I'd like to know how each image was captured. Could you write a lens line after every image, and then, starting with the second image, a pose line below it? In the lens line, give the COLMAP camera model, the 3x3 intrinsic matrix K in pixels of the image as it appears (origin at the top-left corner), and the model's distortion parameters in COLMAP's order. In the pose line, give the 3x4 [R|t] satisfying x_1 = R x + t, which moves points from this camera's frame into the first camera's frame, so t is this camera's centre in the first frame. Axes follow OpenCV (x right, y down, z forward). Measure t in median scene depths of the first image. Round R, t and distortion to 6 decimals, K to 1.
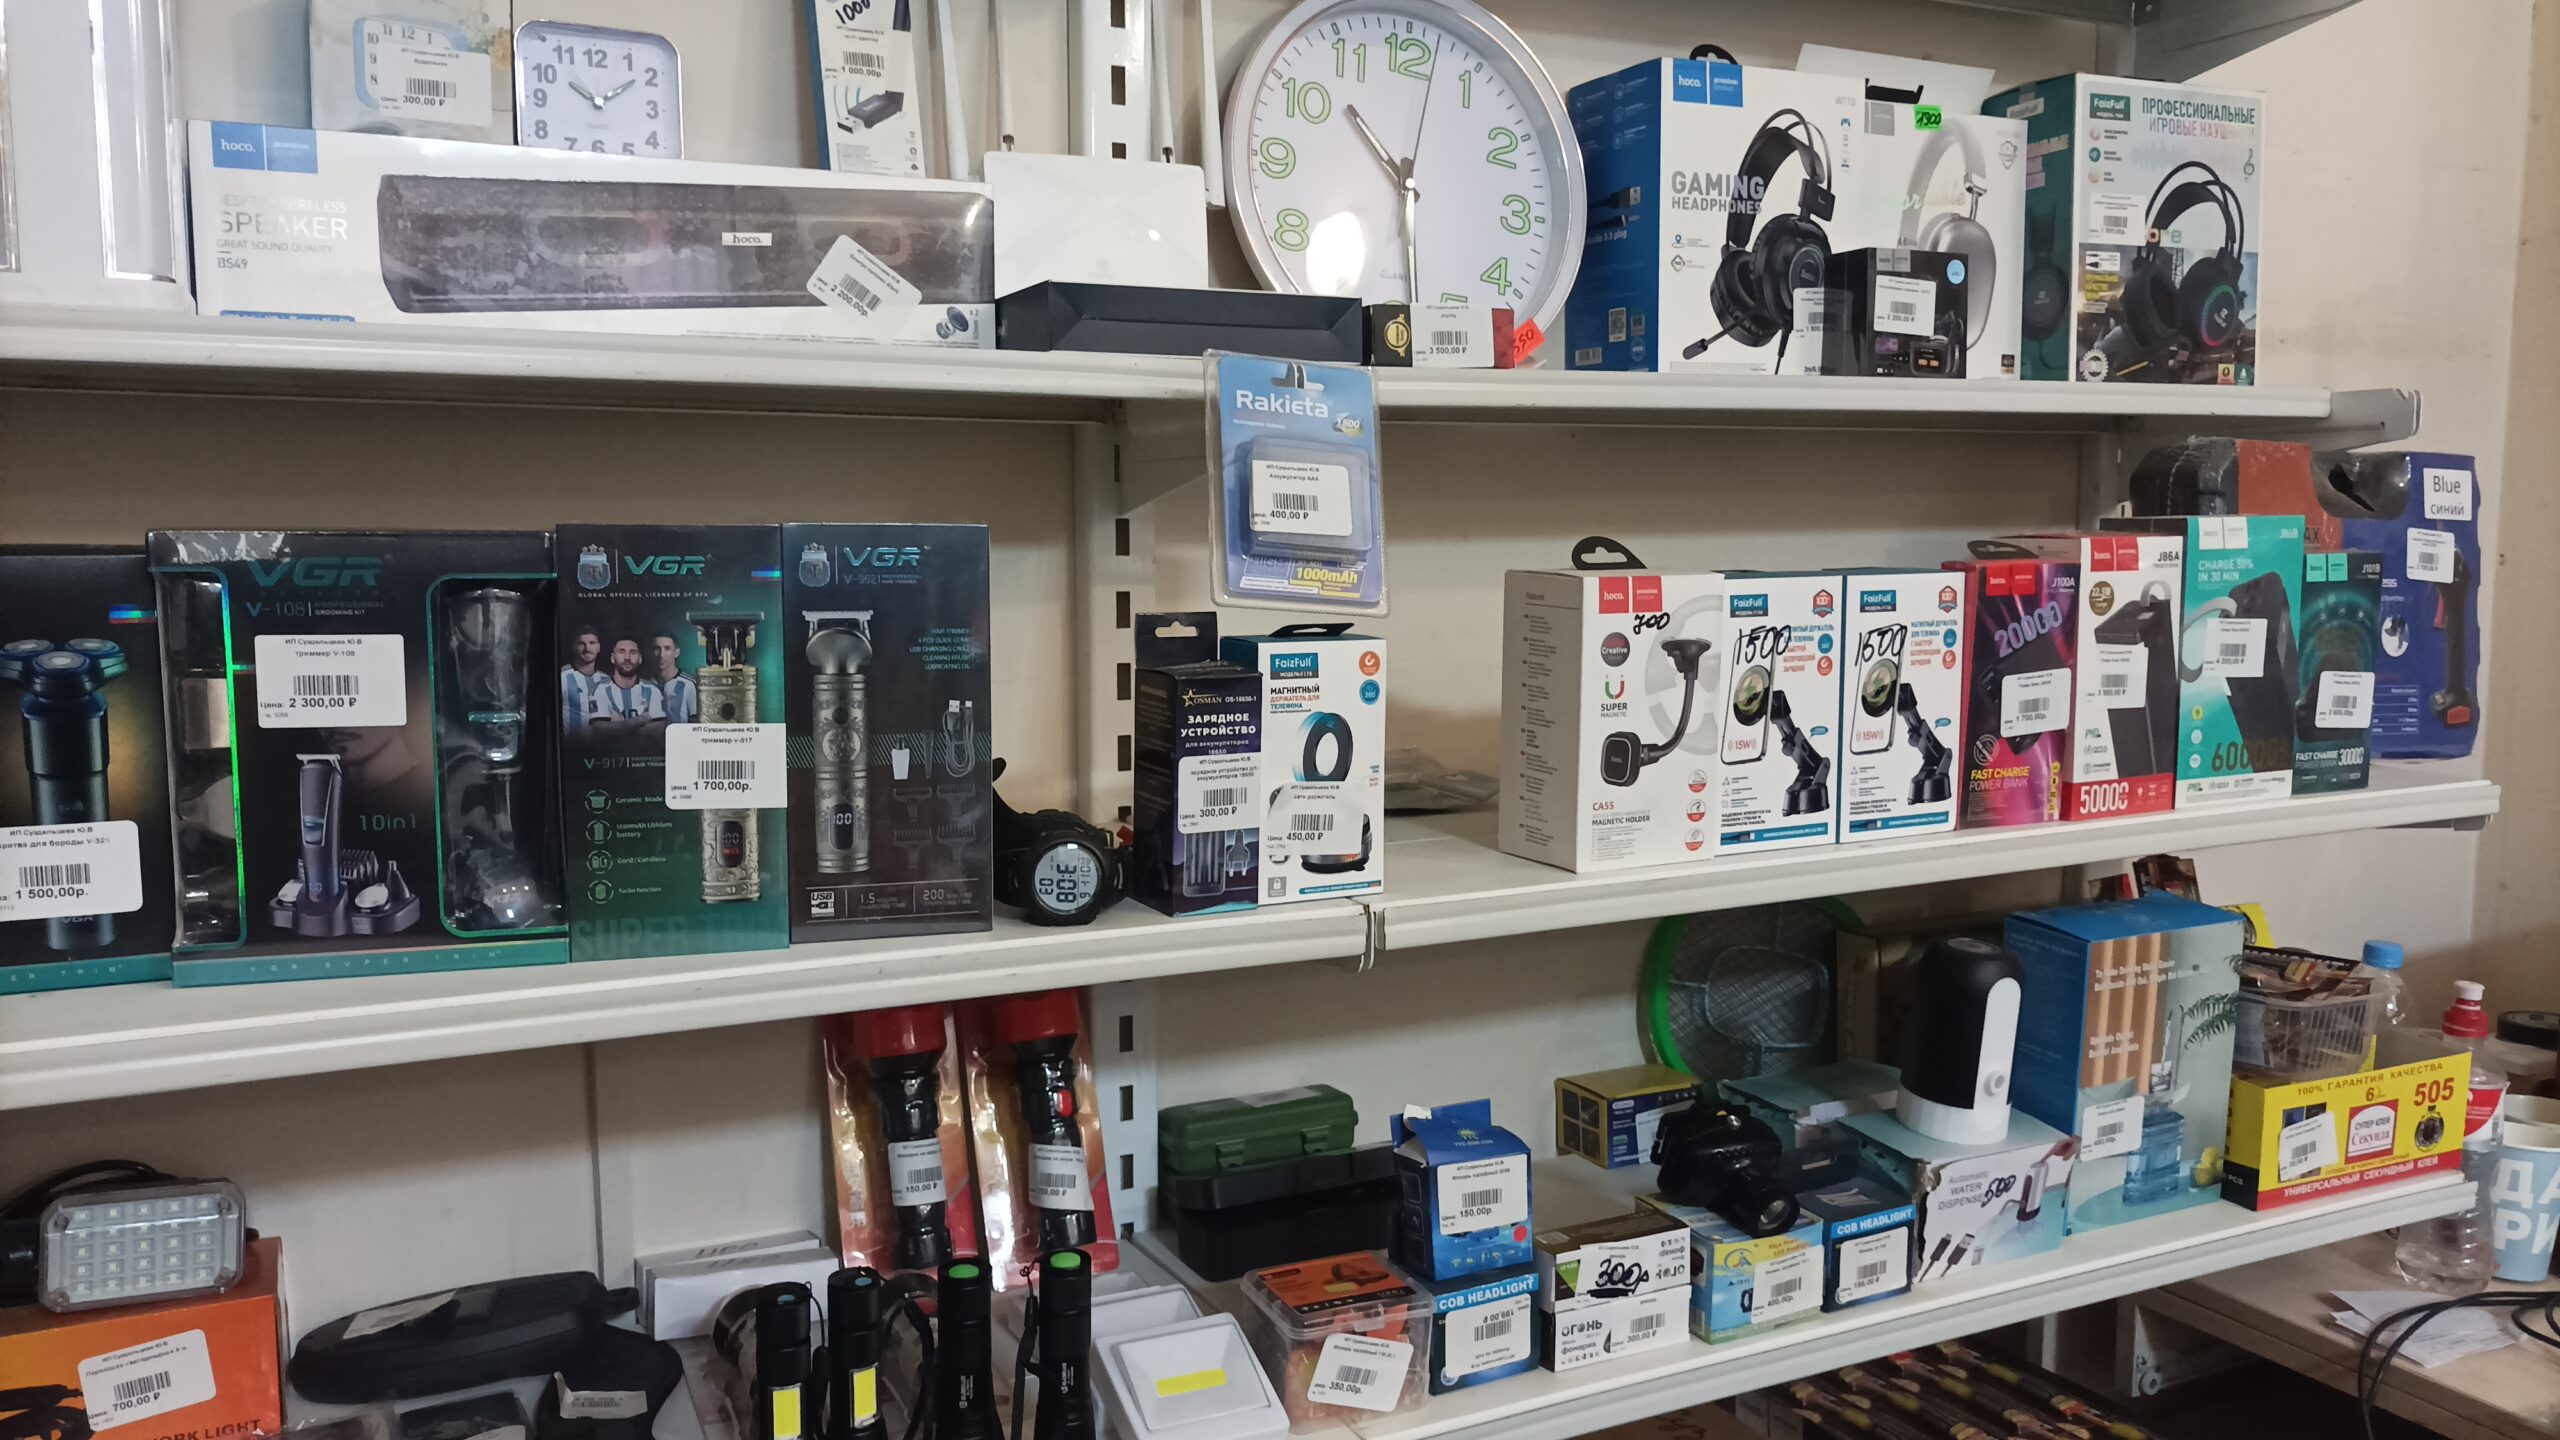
lens RADIAL K [[1916.8, 0, 1283.6], [0, 1916.8, 712.2], [0, 0, 1]] dist [0.033901, -0.024526]
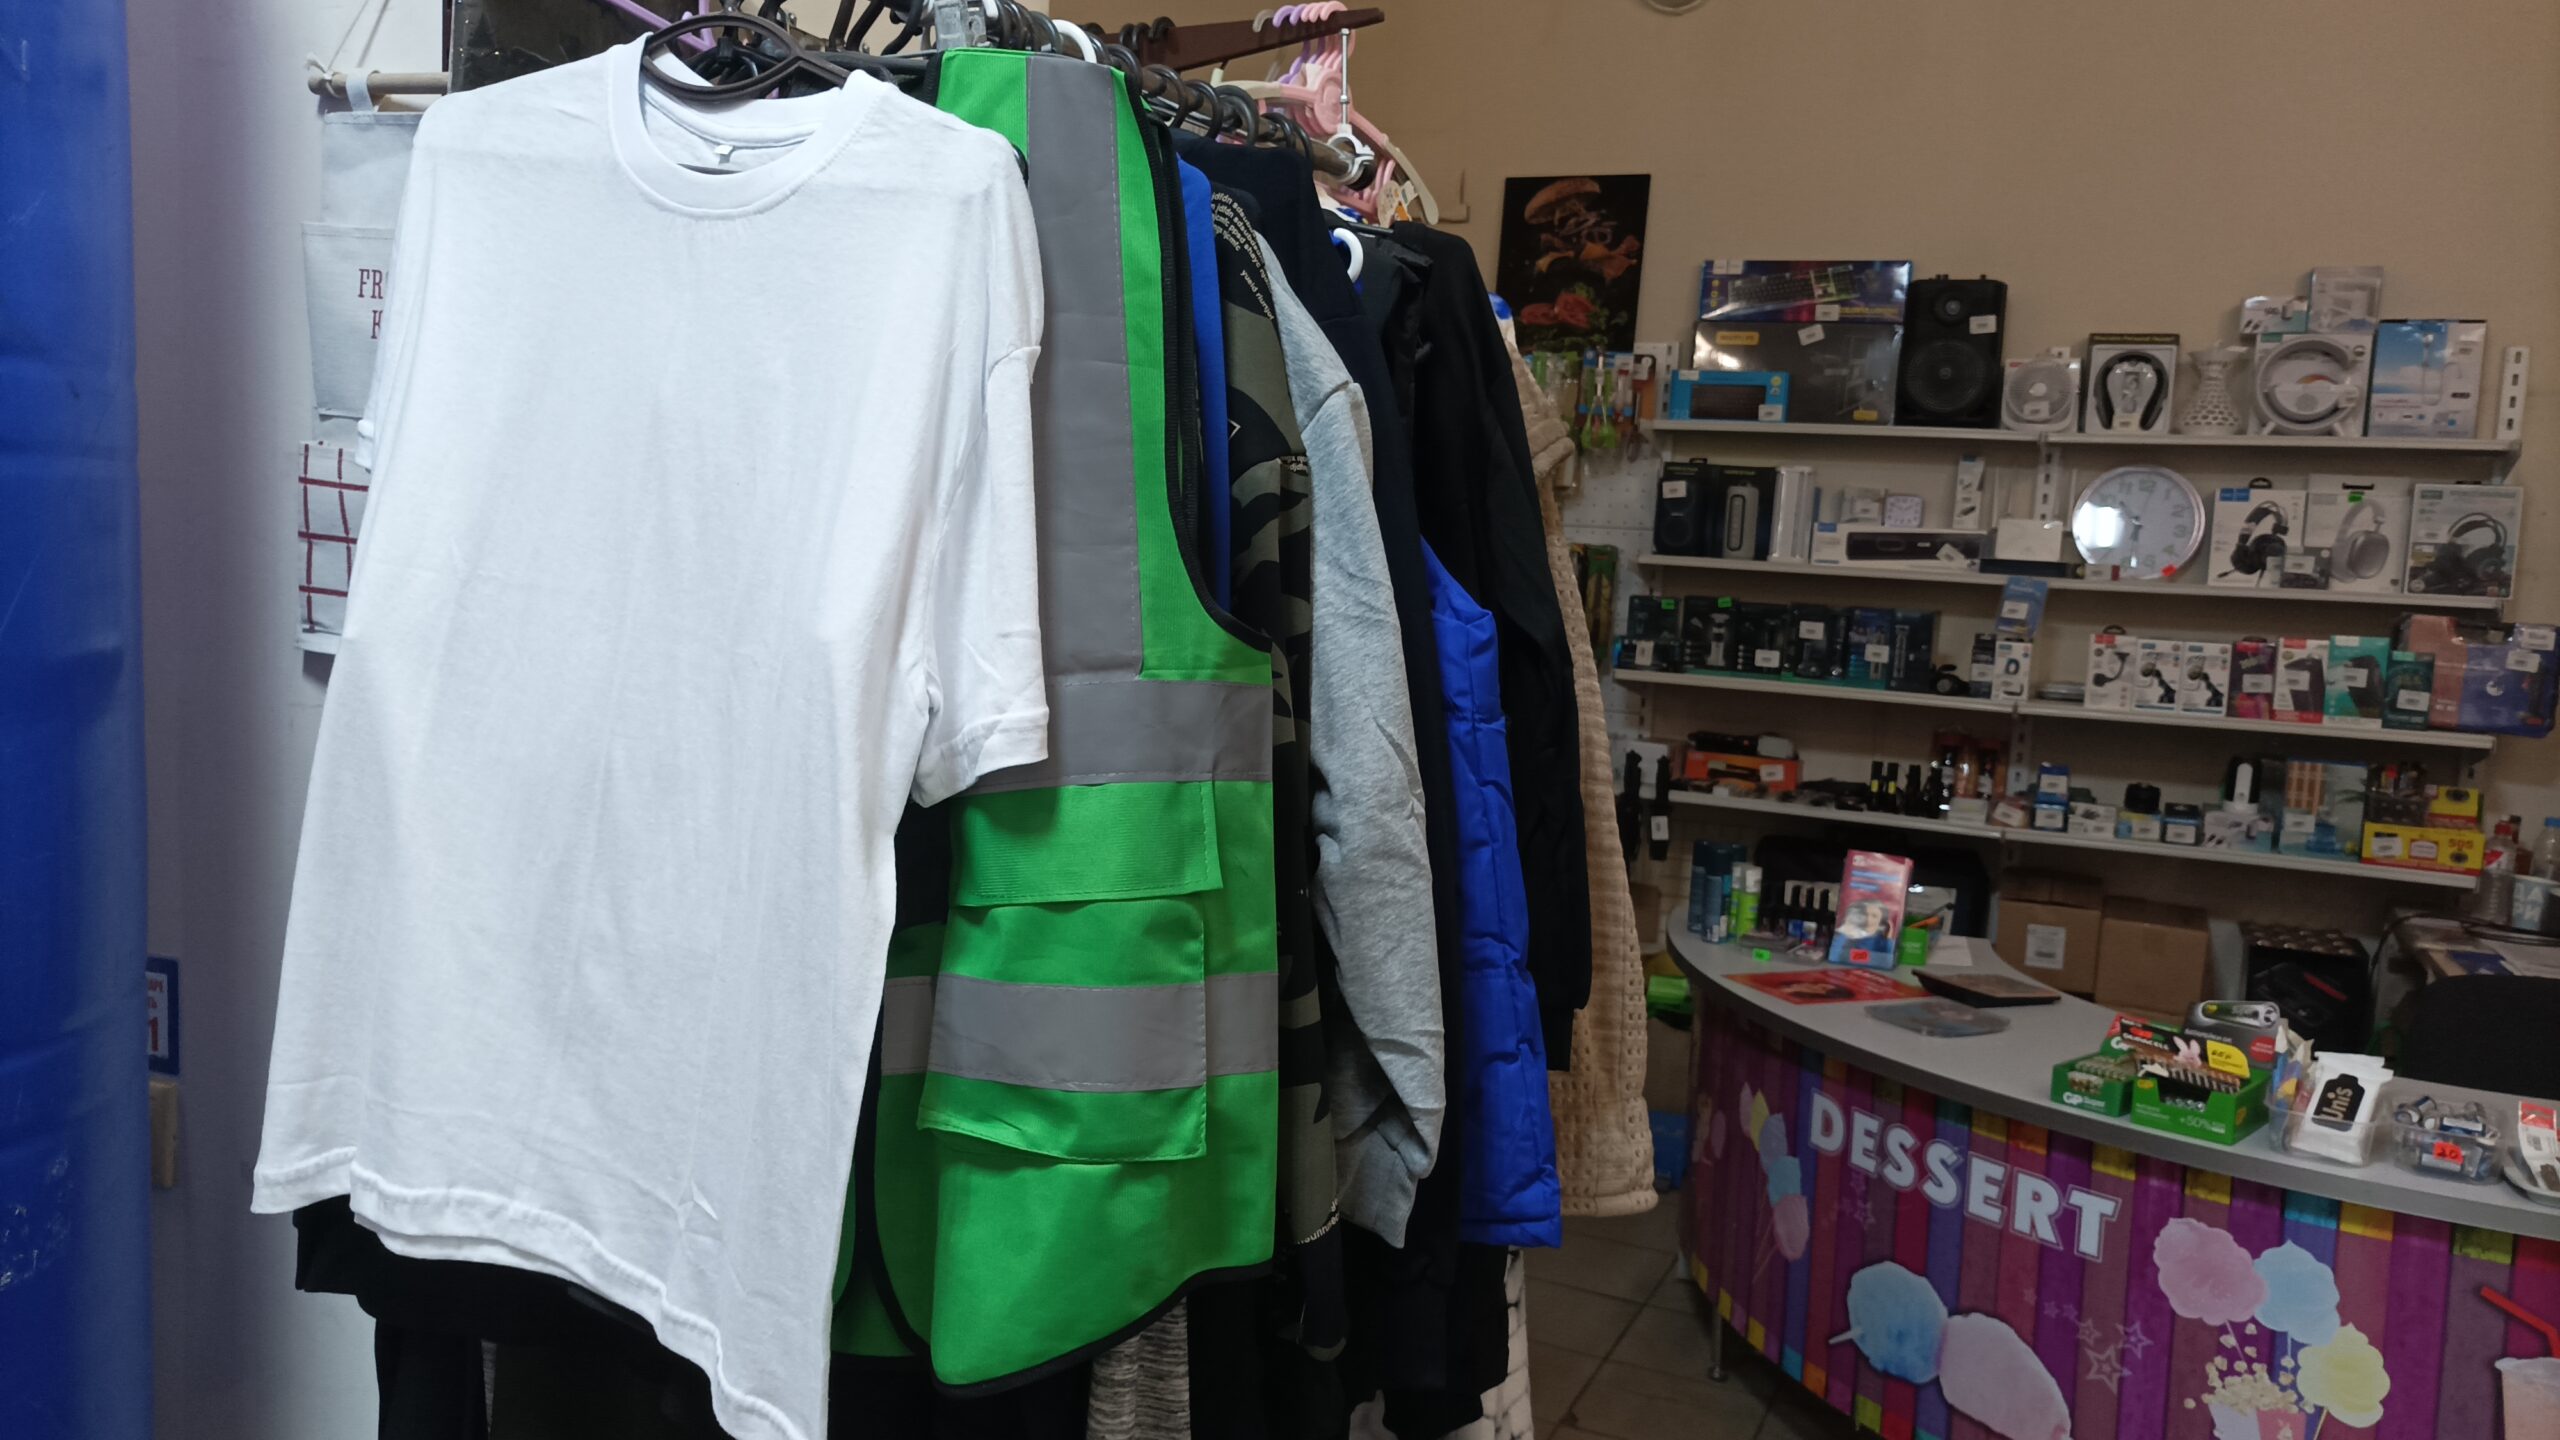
lens RADIAL K [[1916.8, 0, 1283.1], [0, 1916.8, 722.2], [0, 0, 1]] dist [0.033901, -0.024526]
pose [[0.624514, 0.108402, -0.773454, 2.015515], [-0.139463, 0.989883, 0.026128, 0.220484], [0.768461, 0.091551, 0.633314, -2.574840]]
